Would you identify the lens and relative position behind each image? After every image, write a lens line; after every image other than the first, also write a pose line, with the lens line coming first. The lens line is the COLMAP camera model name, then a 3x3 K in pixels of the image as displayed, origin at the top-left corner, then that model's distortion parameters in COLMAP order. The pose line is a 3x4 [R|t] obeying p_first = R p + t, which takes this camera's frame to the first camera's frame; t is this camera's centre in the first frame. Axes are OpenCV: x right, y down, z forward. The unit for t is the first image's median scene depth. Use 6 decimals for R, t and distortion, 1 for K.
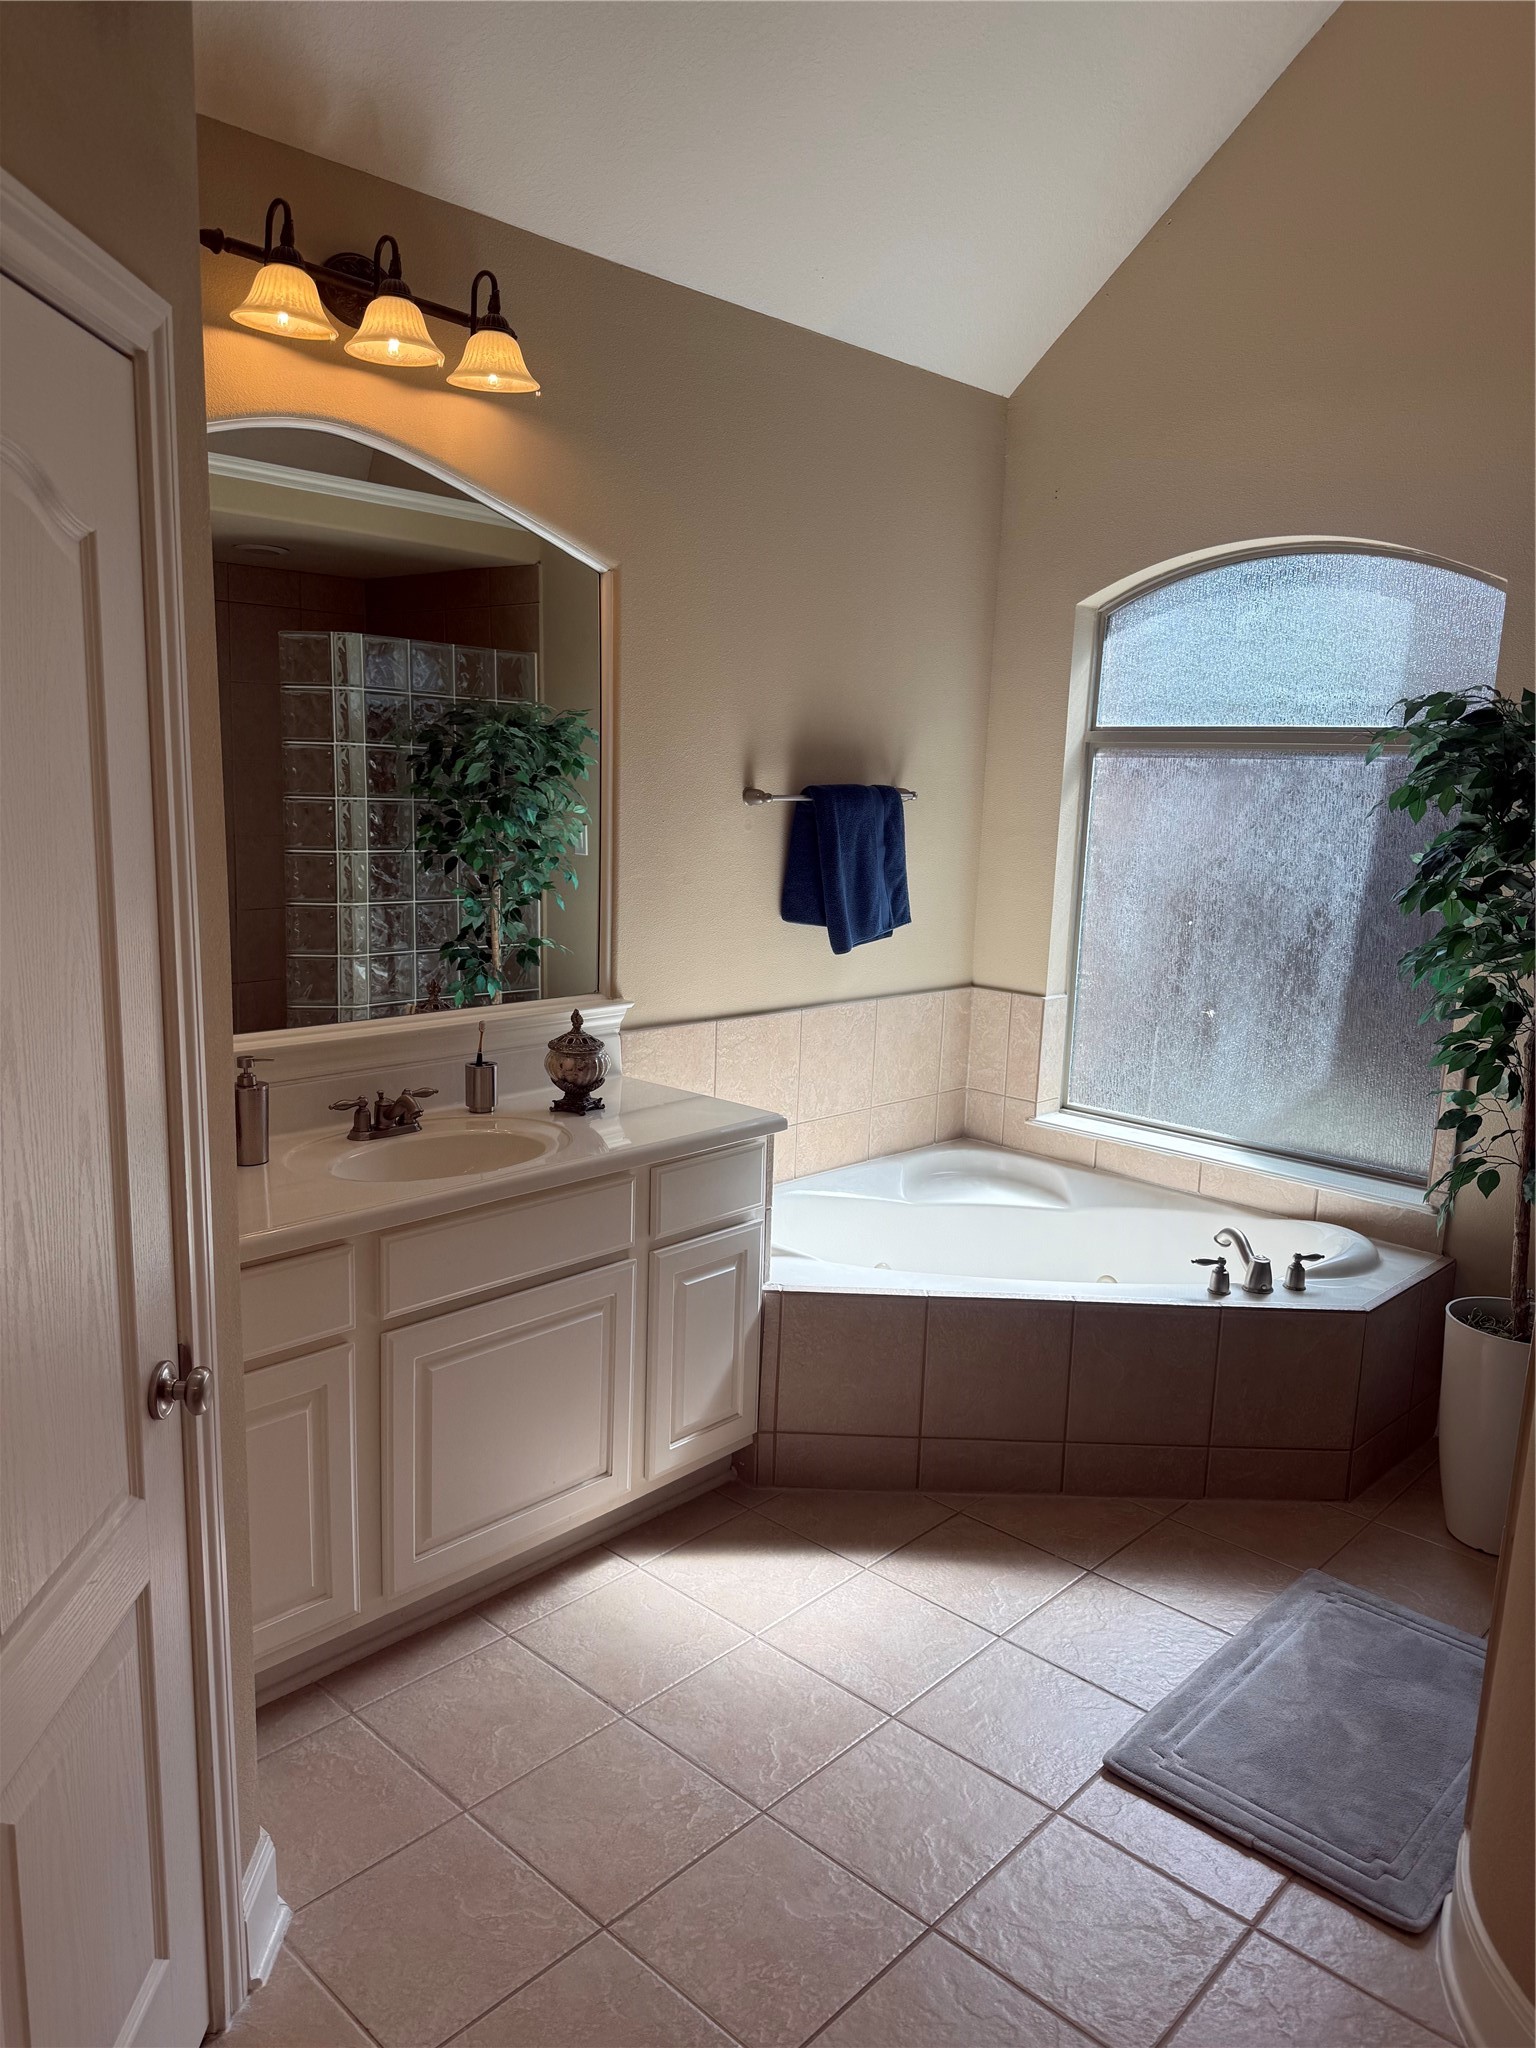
lens RADIAL K [[1463.3, 0, 768.7], [0, 1463.3, 1030.6], [0, 0, 1]] dist [0.095386, -0.140710]
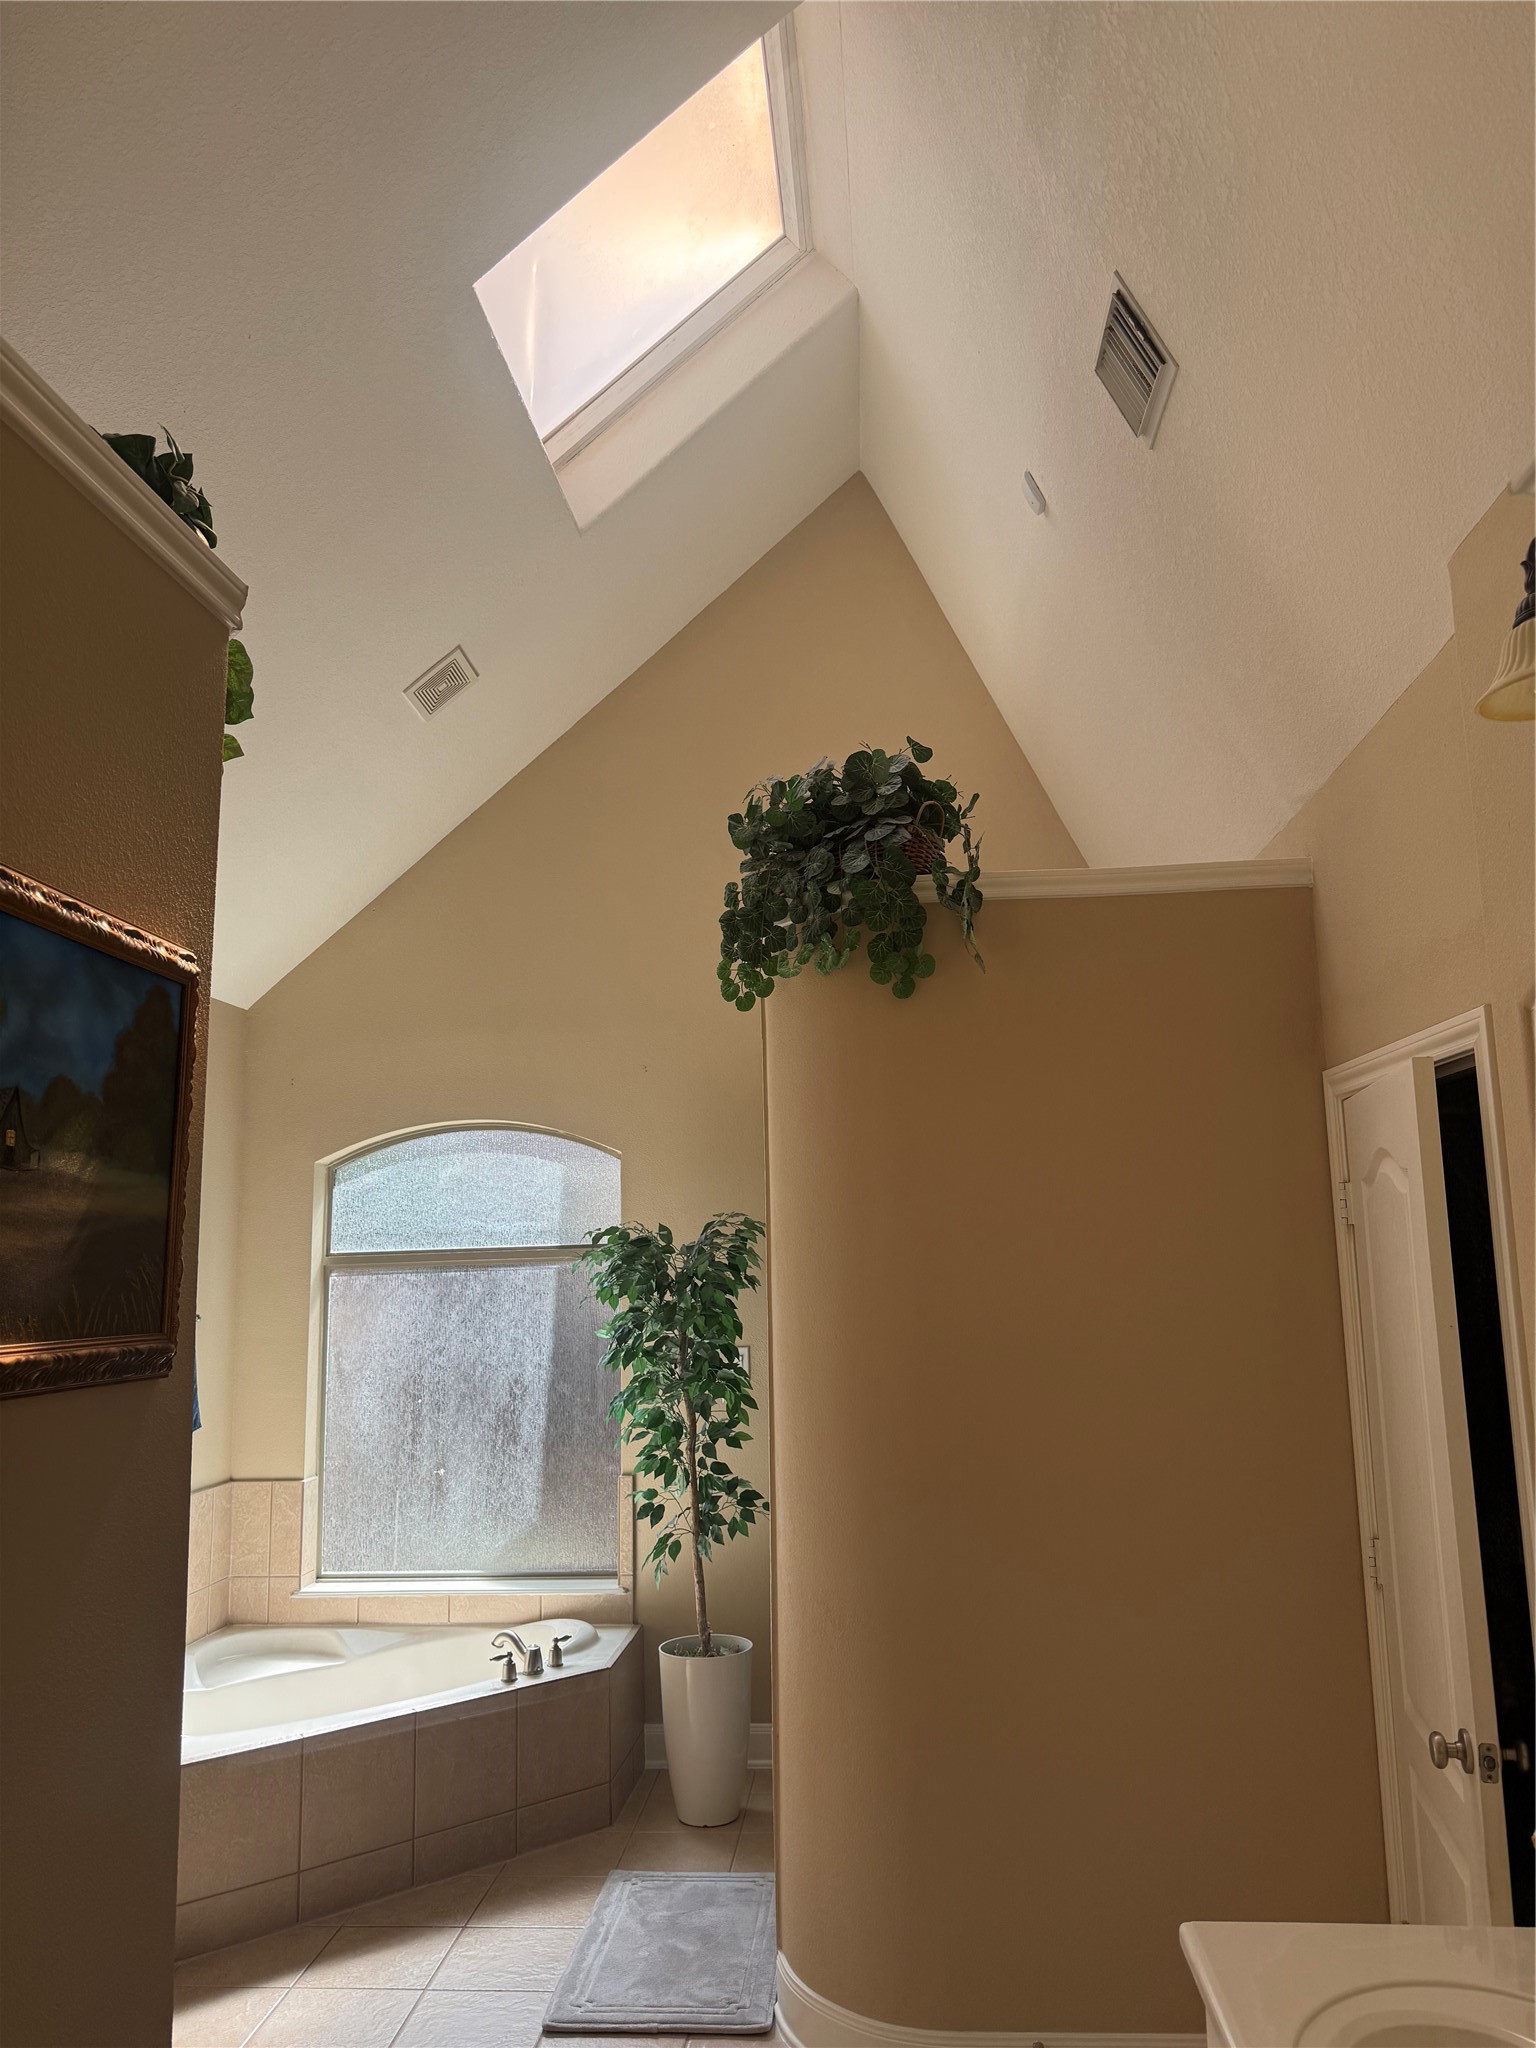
lens RADIAL K [[1463.3, 0, 768.7], [0, 1463.3, 1030.6], [0, 0, 1]] dist [0.095386, -0.140710]
pose [[0.788334, 0.042854, 0.613754, -0.297158], [0.161079, 0.948399, -0.273118, 0.022755], [-0.593788, 0.314171, 0.740752, -0.251861]]
